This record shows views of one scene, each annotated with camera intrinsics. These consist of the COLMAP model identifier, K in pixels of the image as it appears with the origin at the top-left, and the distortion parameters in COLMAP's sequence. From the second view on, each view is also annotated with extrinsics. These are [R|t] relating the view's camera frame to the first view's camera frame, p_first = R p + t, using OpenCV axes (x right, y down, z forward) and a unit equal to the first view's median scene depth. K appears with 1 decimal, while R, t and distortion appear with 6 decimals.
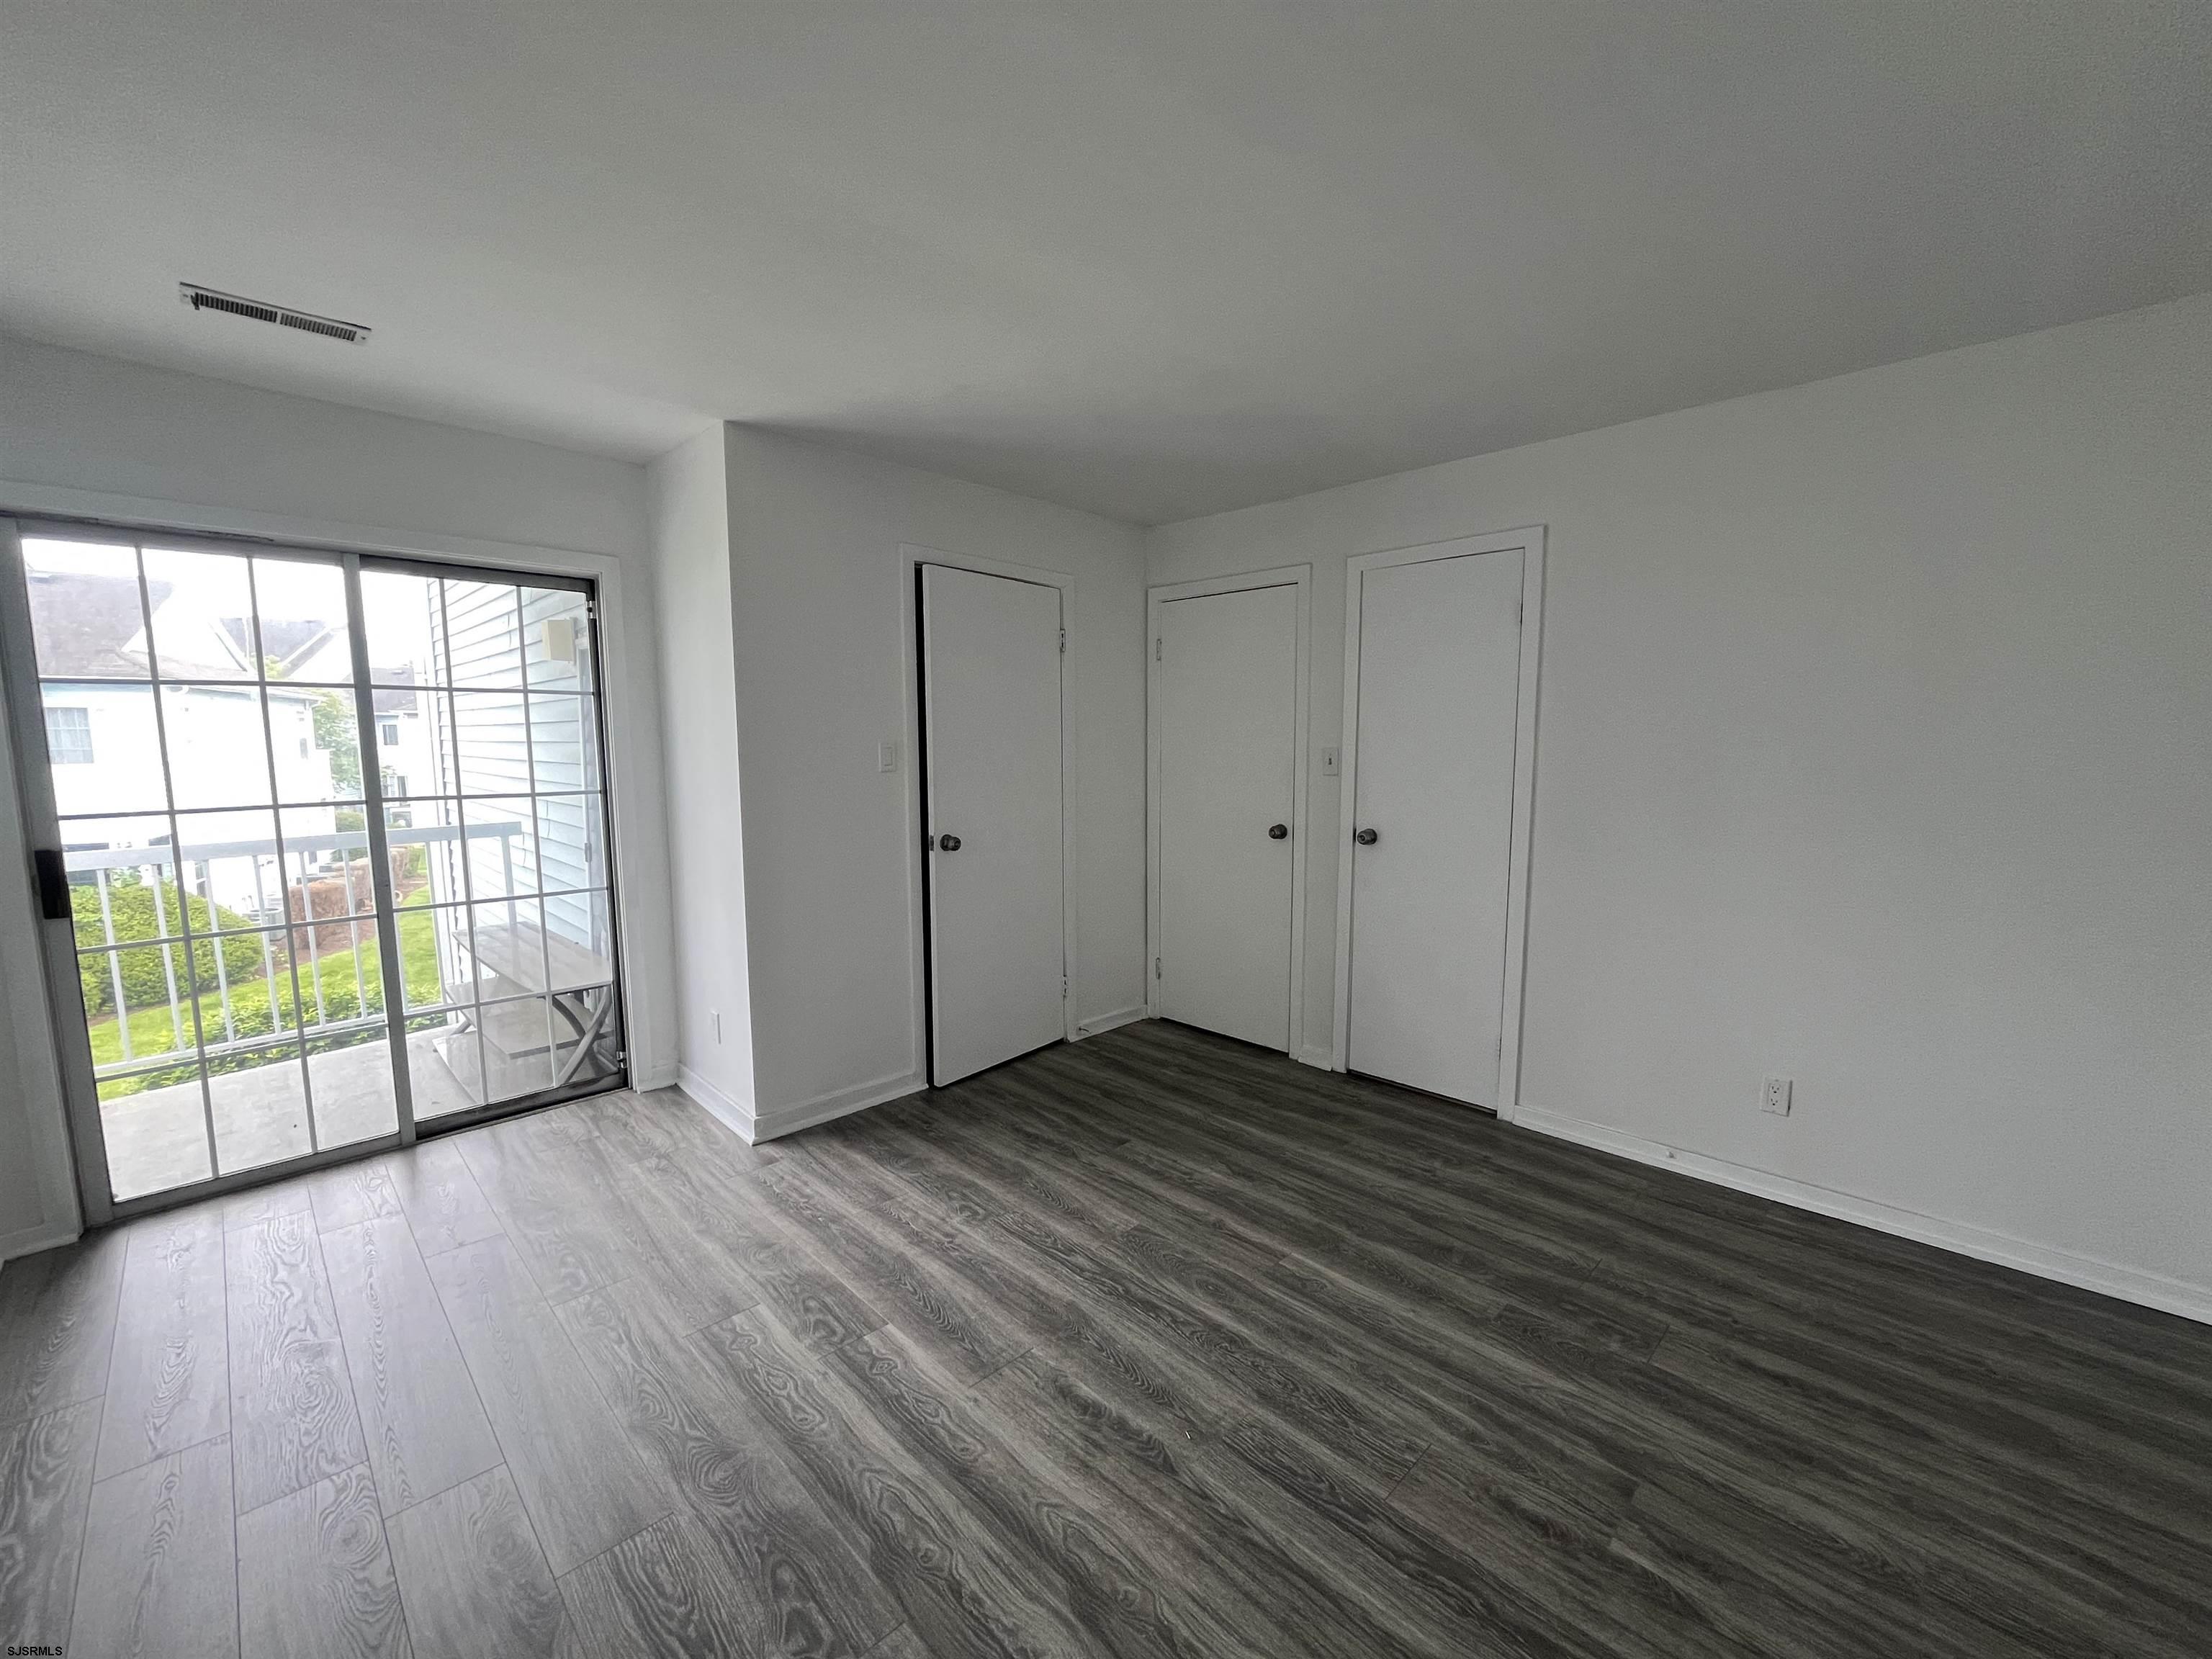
lens RADIAL K [[881.5, 0, 1098.0], [0, 881.5, 828.4], [0, 0, 1]] dist [0.000044, -0.000053]
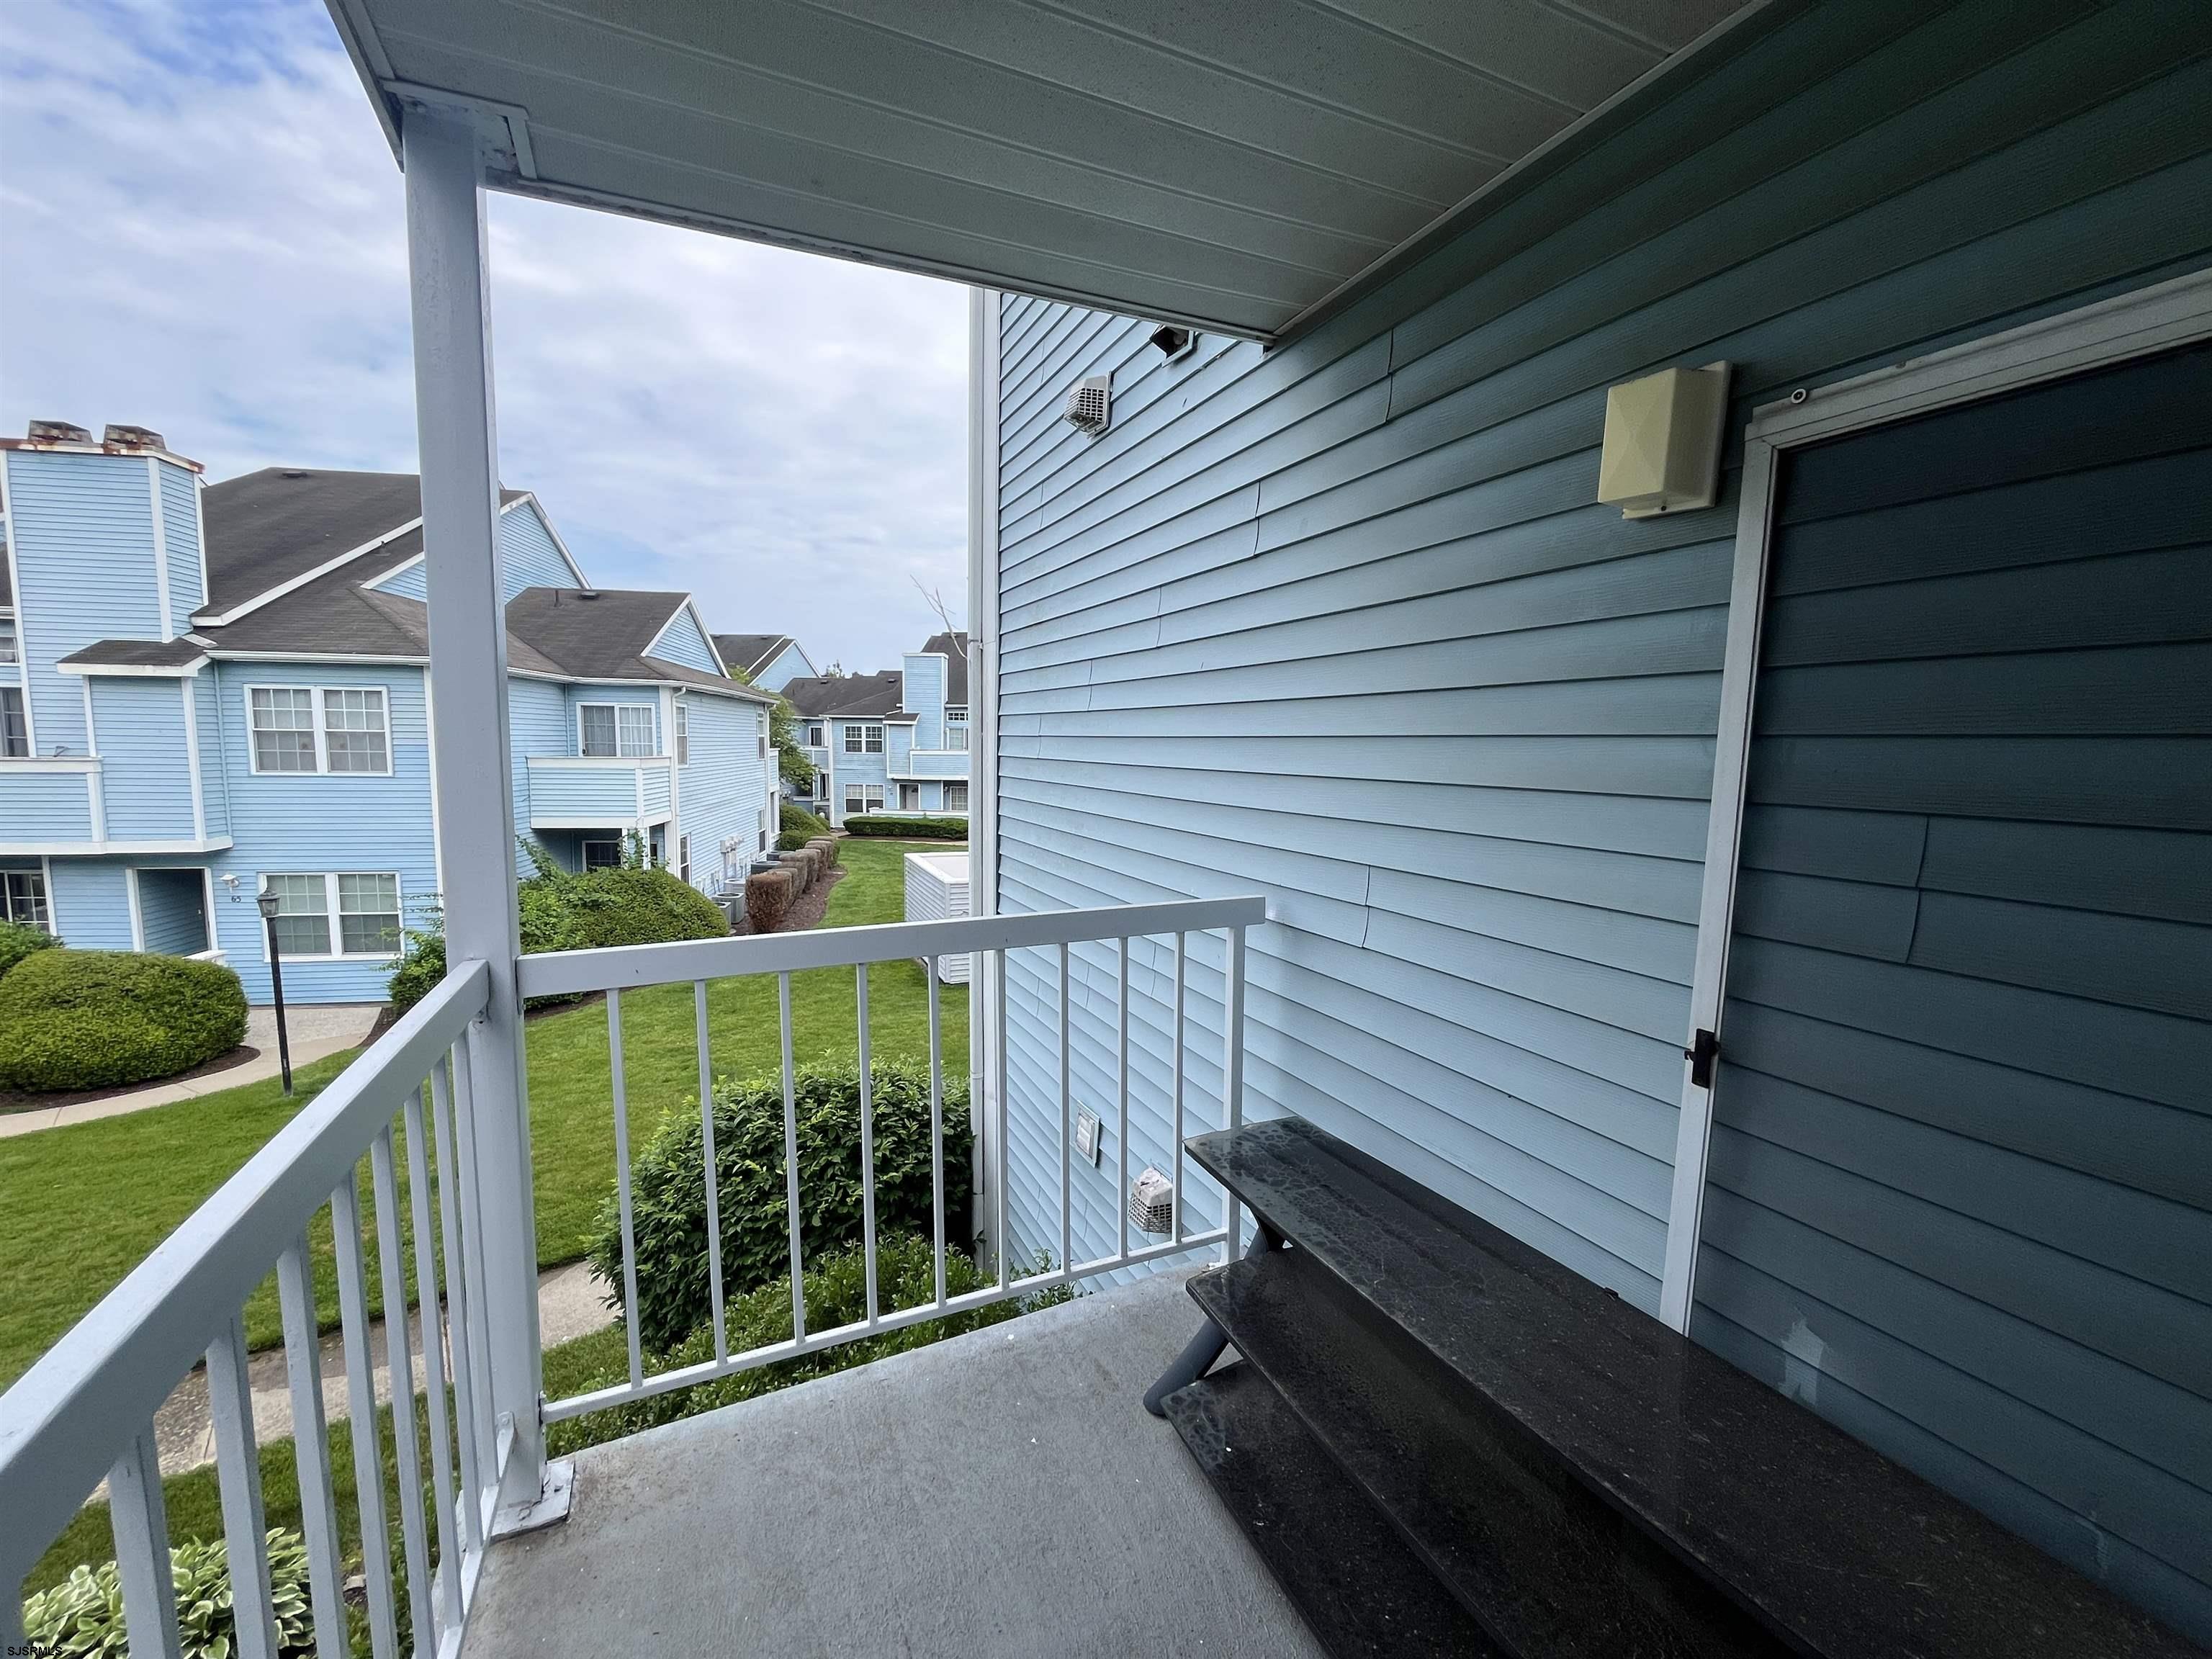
lens RADIAL K [[893.5, 0, 1127.1], [0, 893.5, 829.8], [0, 0, 1]] dist [0.000947, -0.000094]
pose [[0.945515, 0.050856, -0.321582, -0.149524], [-0.055255, 0.998462, -0.004562, -0.010529], [0.320855, 0.022083, 0.946871, 0.130549]]
